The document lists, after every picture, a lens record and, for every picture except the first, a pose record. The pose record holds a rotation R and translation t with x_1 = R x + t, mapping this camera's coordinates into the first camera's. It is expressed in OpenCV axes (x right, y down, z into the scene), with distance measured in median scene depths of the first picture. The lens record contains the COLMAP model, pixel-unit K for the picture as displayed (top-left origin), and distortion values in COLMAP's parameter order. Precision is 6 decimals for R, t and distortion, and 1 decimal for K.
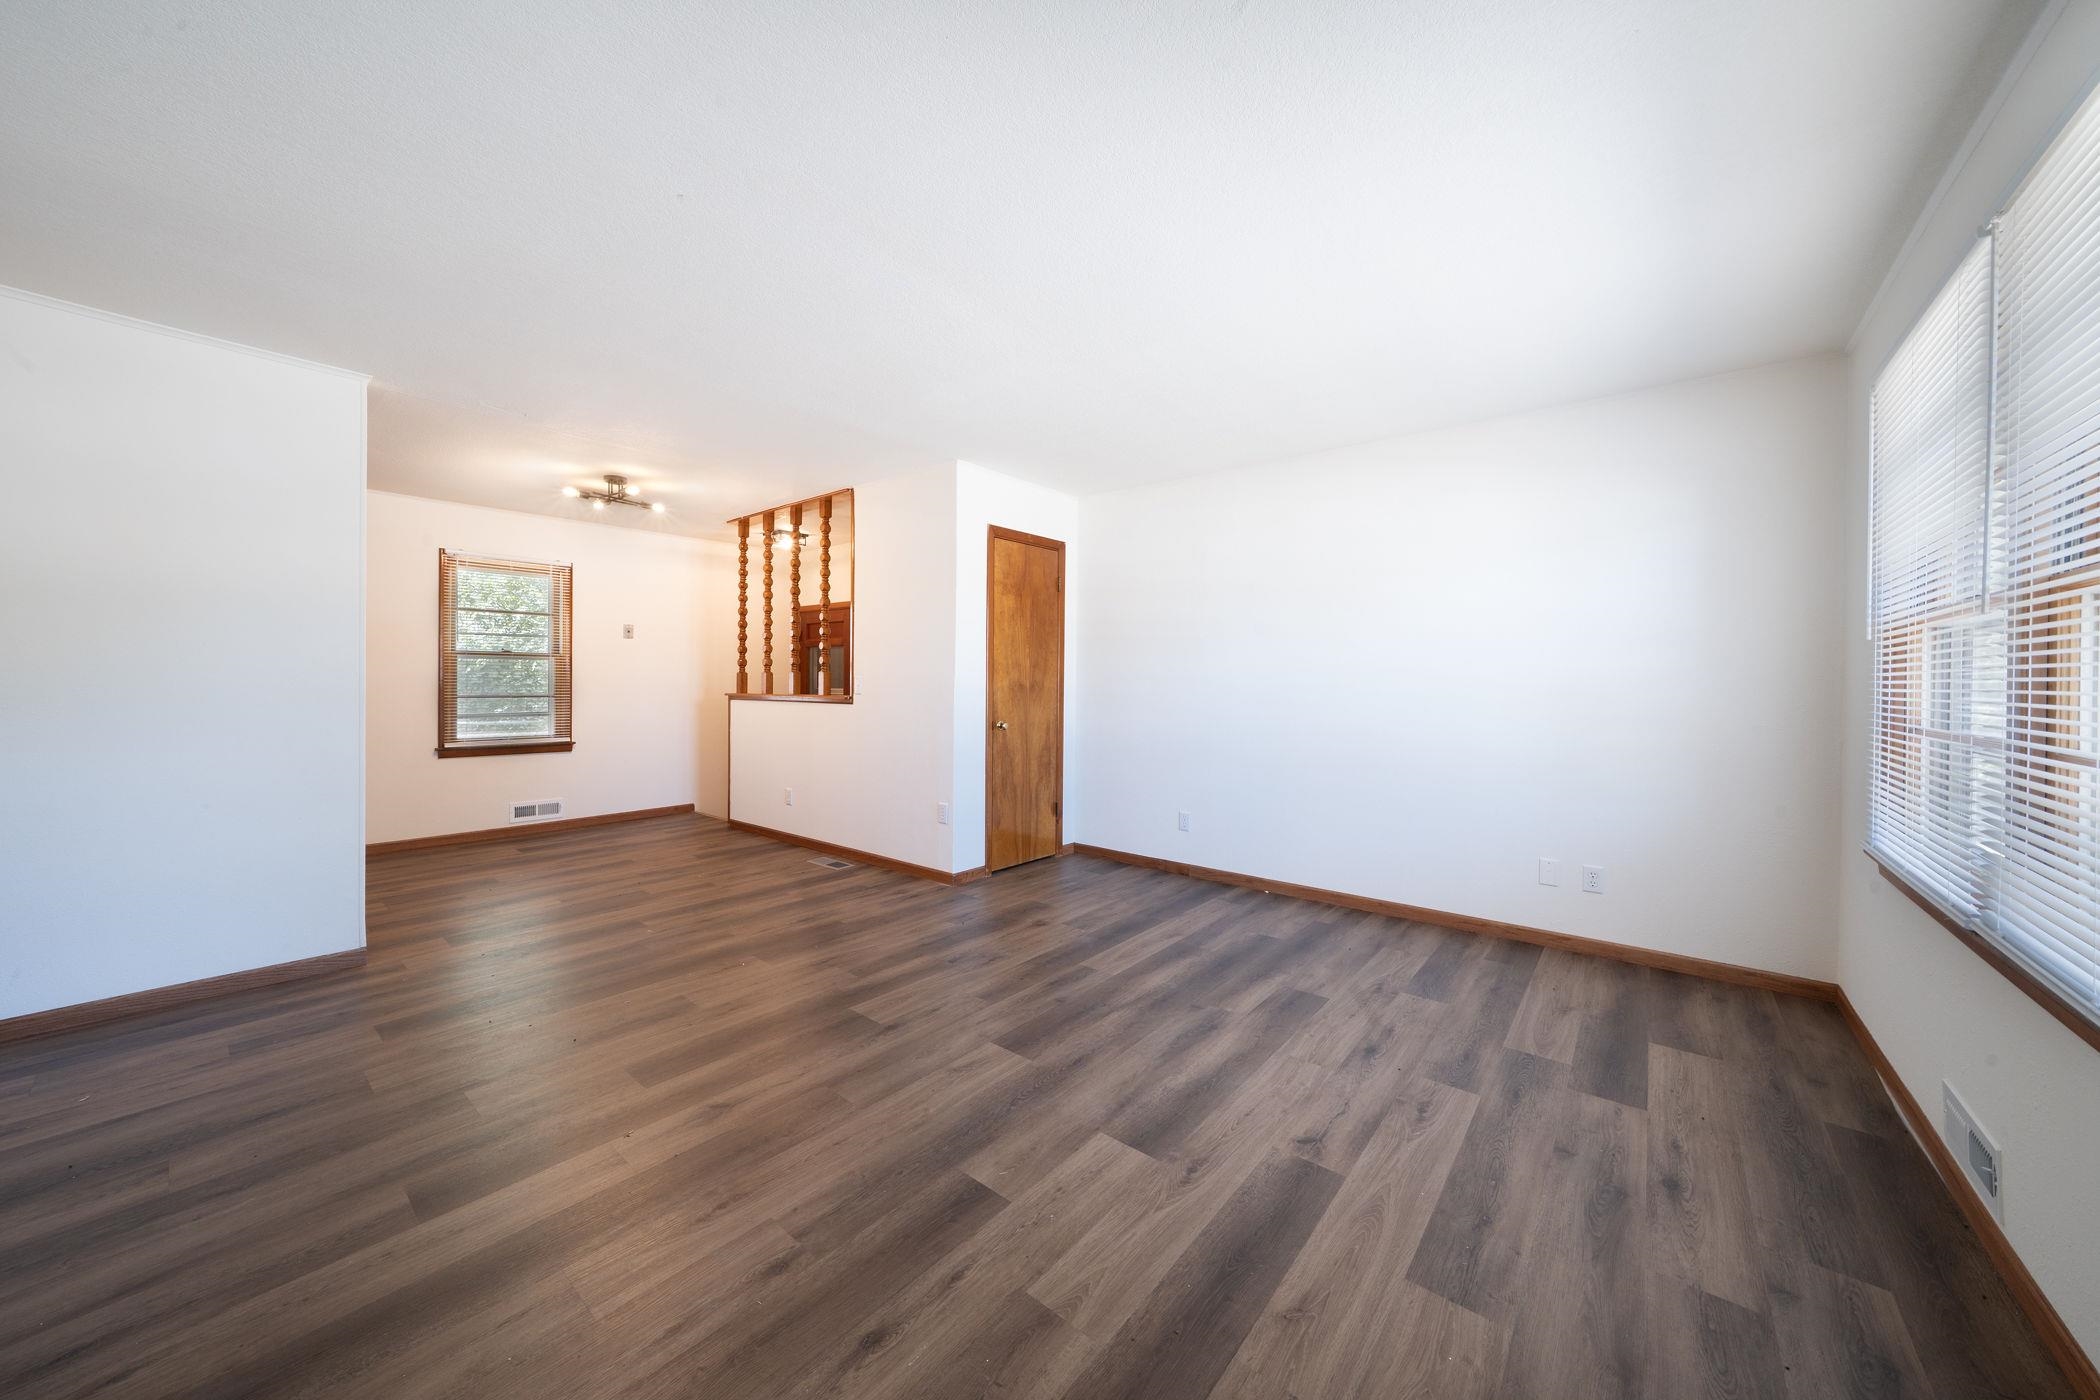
lens RADIAL K [[737.6, 0, 1049.0], [0, 737.6, 688.6], [0, 0, 1]] dist [0.006677, 0.000012]
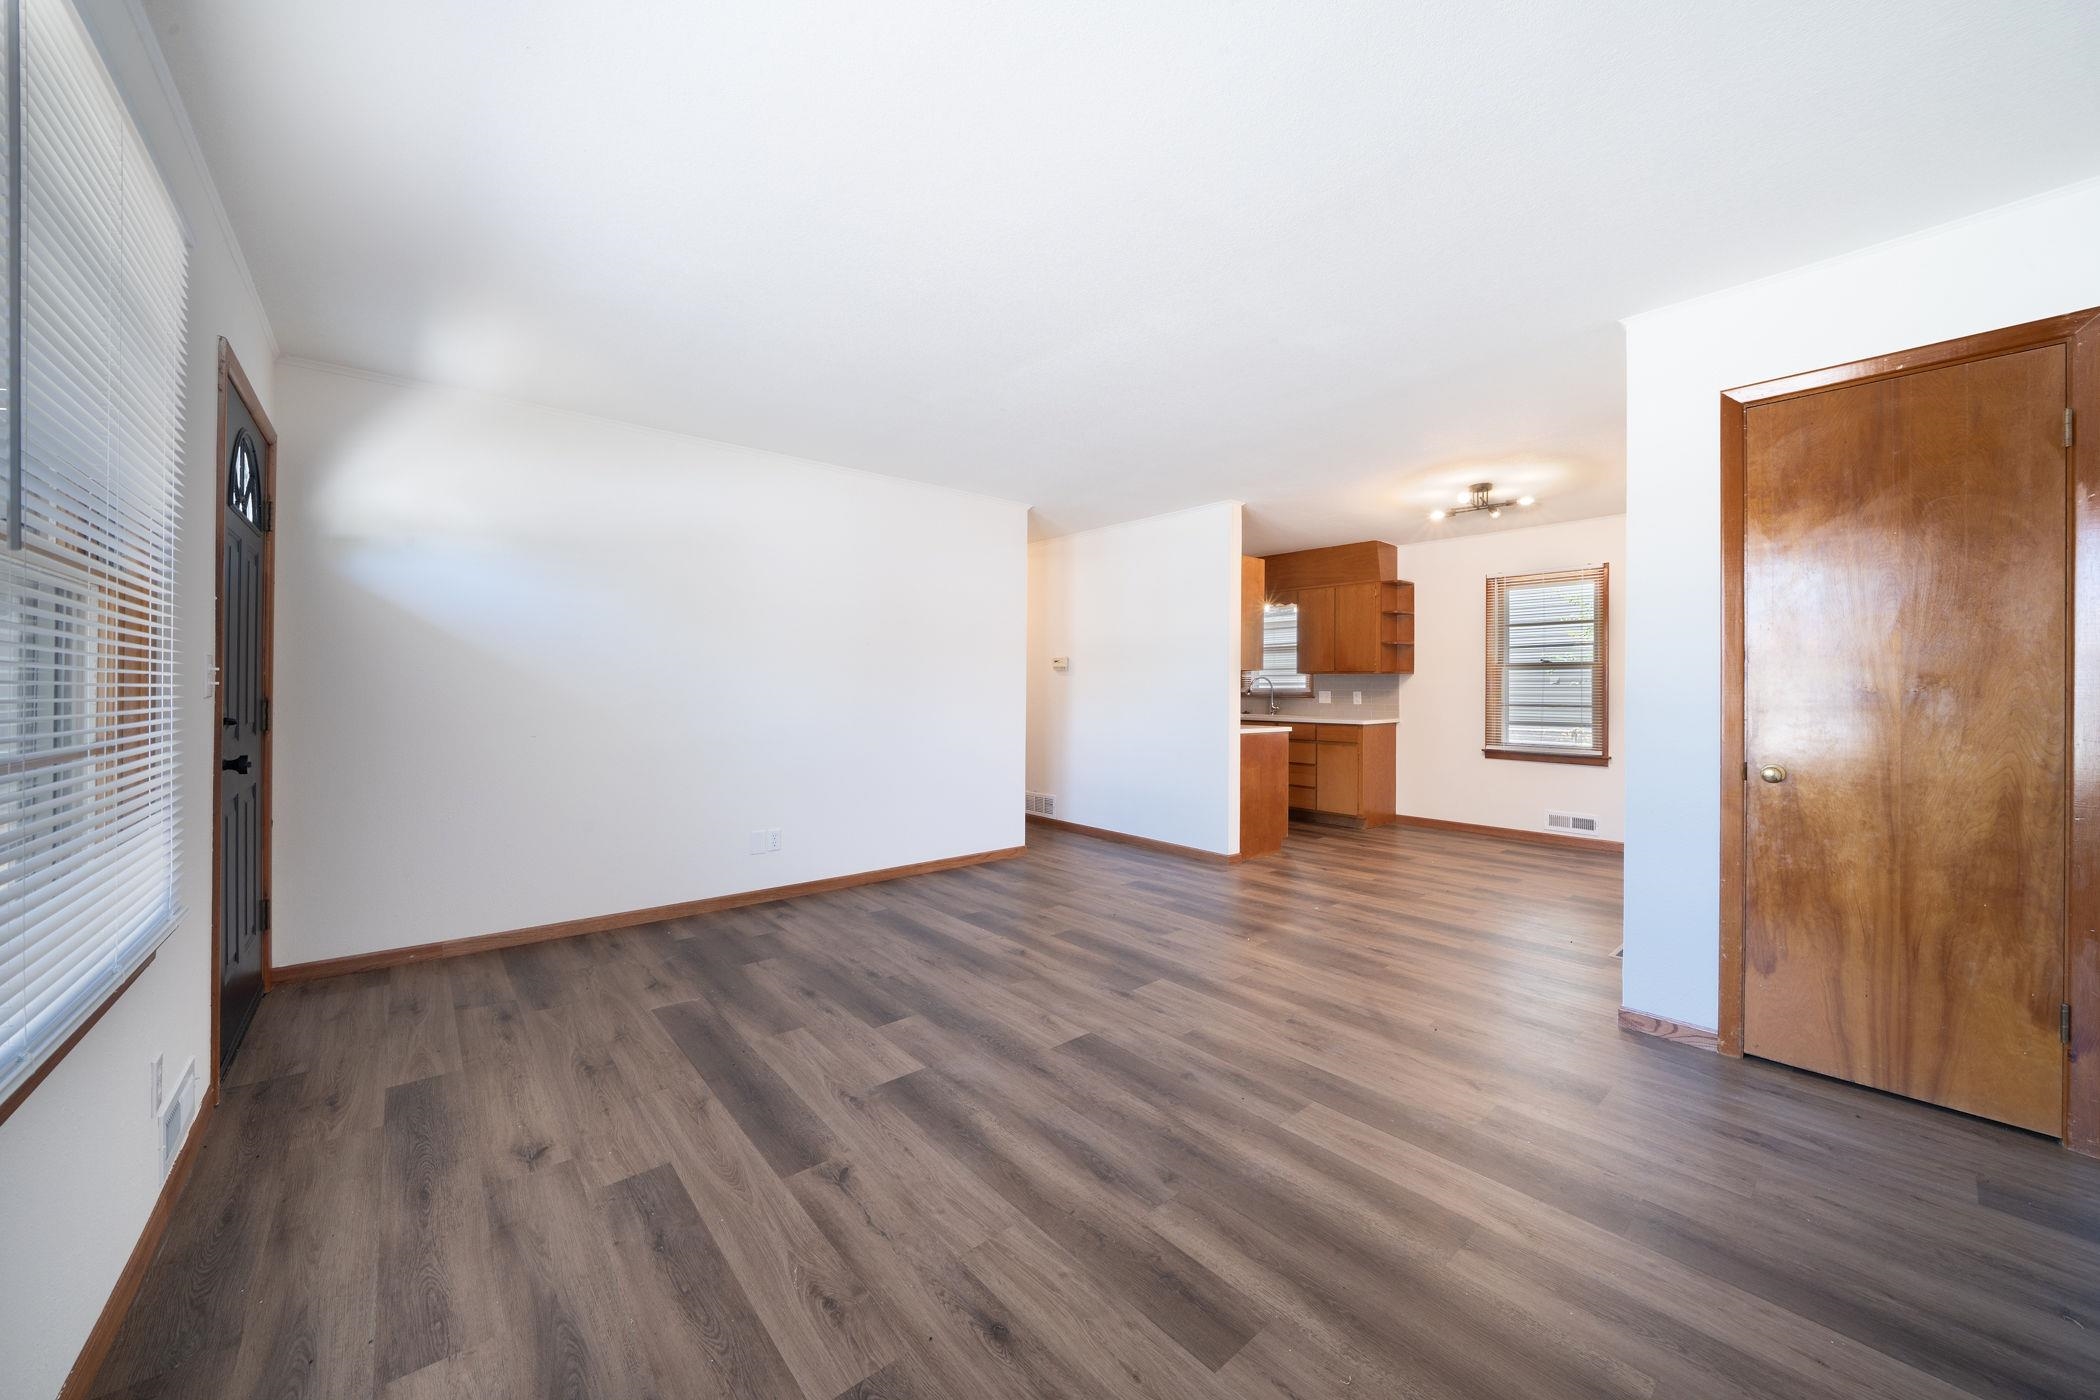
lens RADIAL K [[777.3, 0, 1045.2], [0, 777.3, 689.6], [0, 0, 1]] dist [-0.002330, -0.000239]
pose [[-0.187869, -0.007069, -0.982169, 0.867228], [-0.010755, 0.999929, -0.005139, 0.001648], [0.982135, 0.009598, -0.187931, 0.977837]]
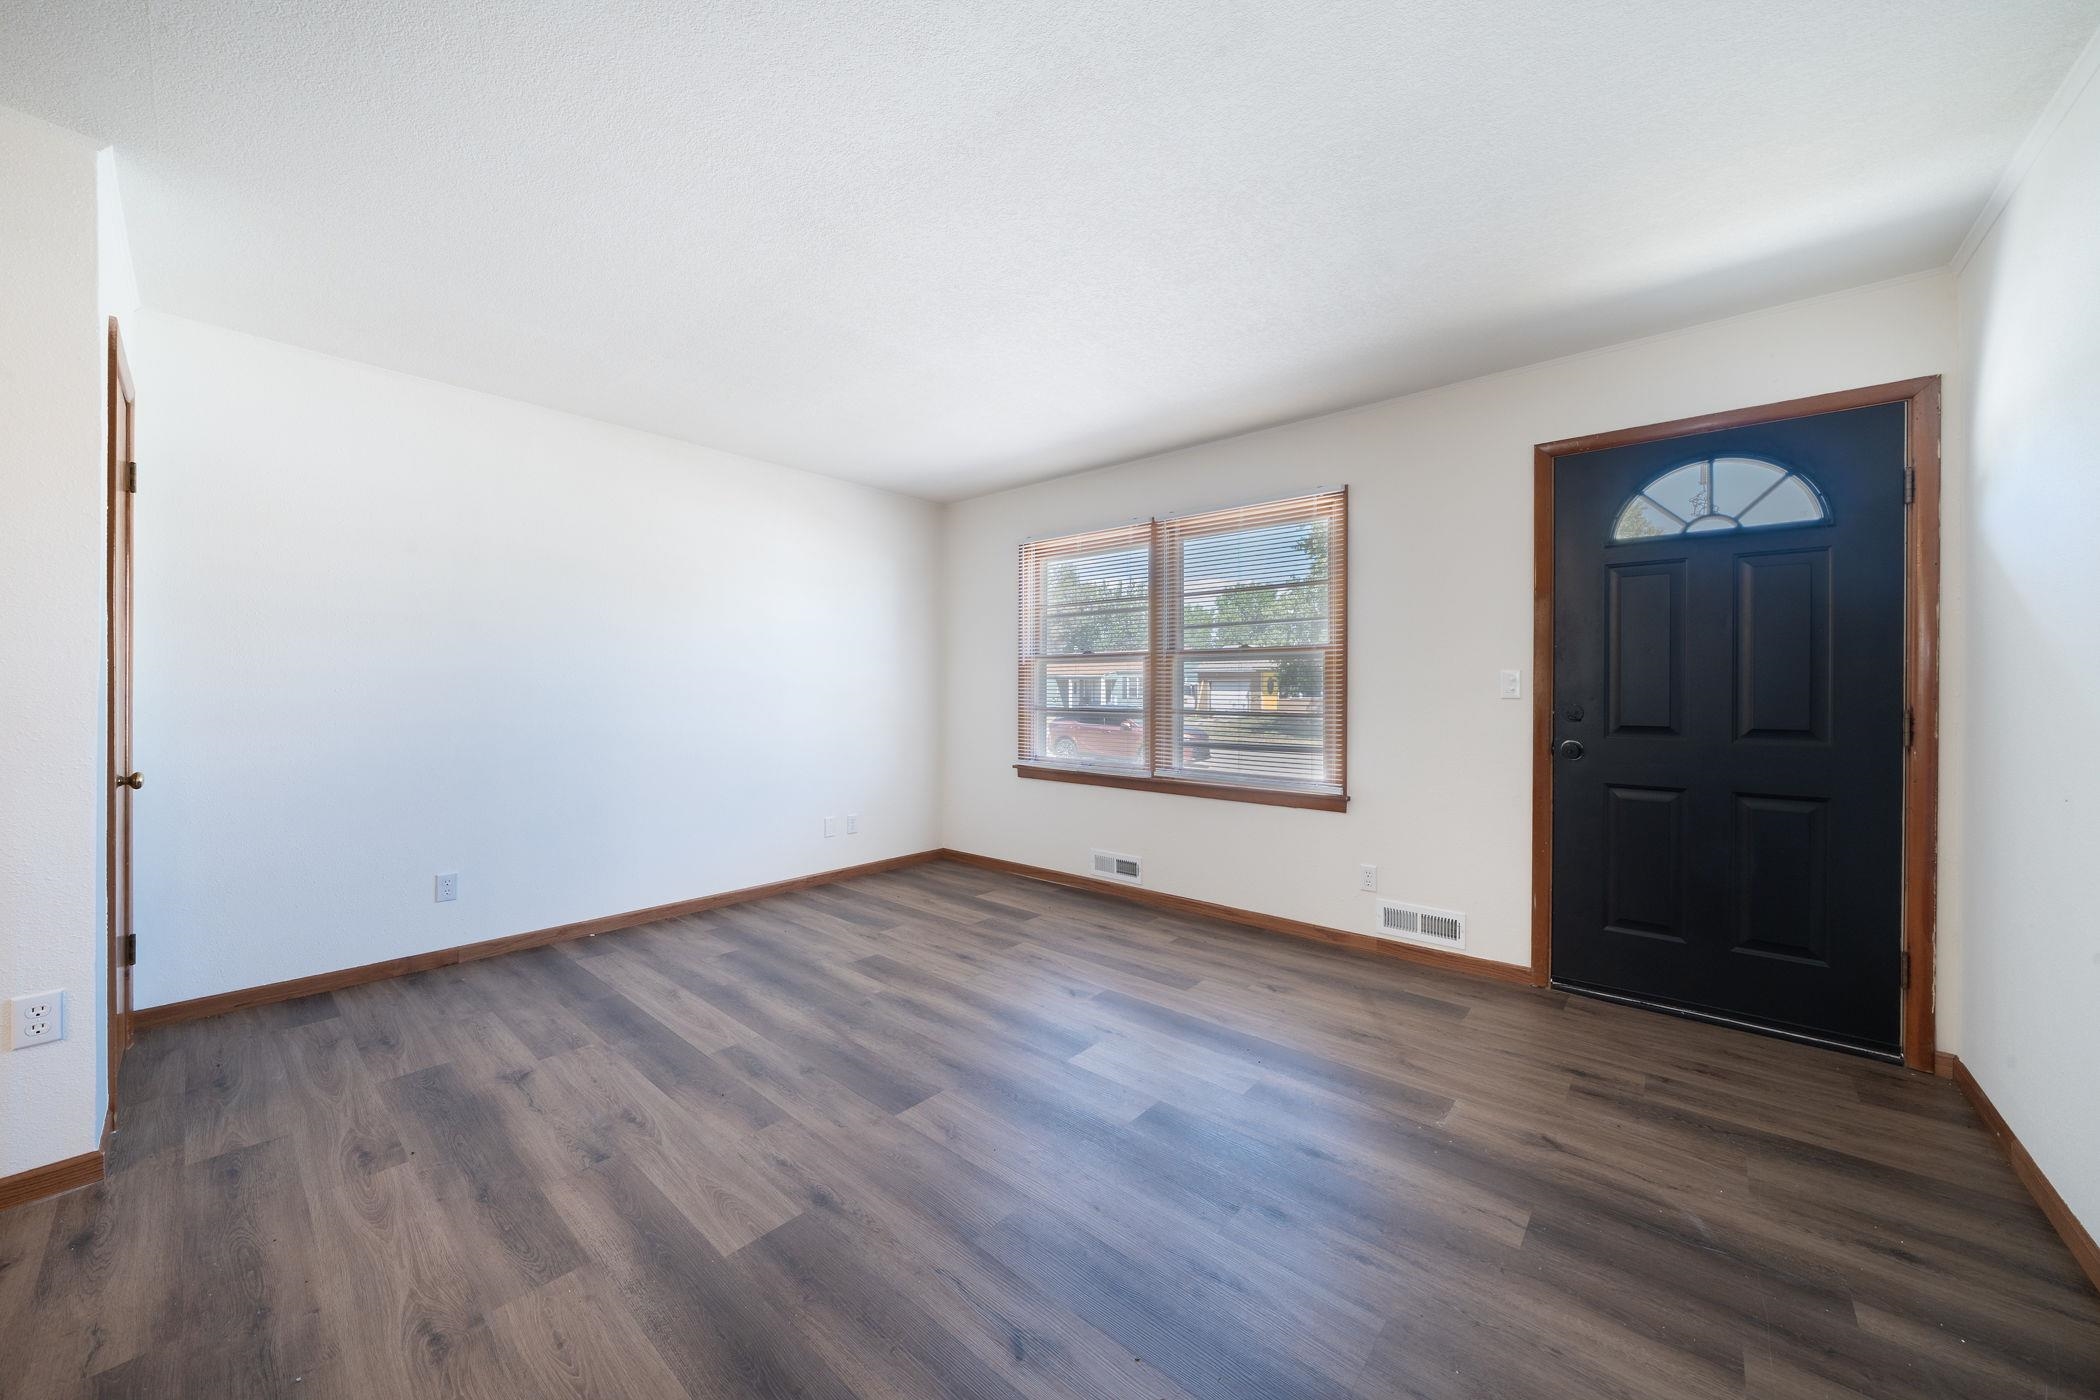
lens RADIAL K [[737.6, 0, 1049.0], [0, 737.6, 688.6], [0, 0, 1]] dist [0.006677, 0.000012]
pose [[0.033405, -0.006089, 0.999423, -0.782049], [0.003484, 0.999976, 0.005975, -0.009914], [-0.999436, 0.003283, 0.033425, 0.682671]]
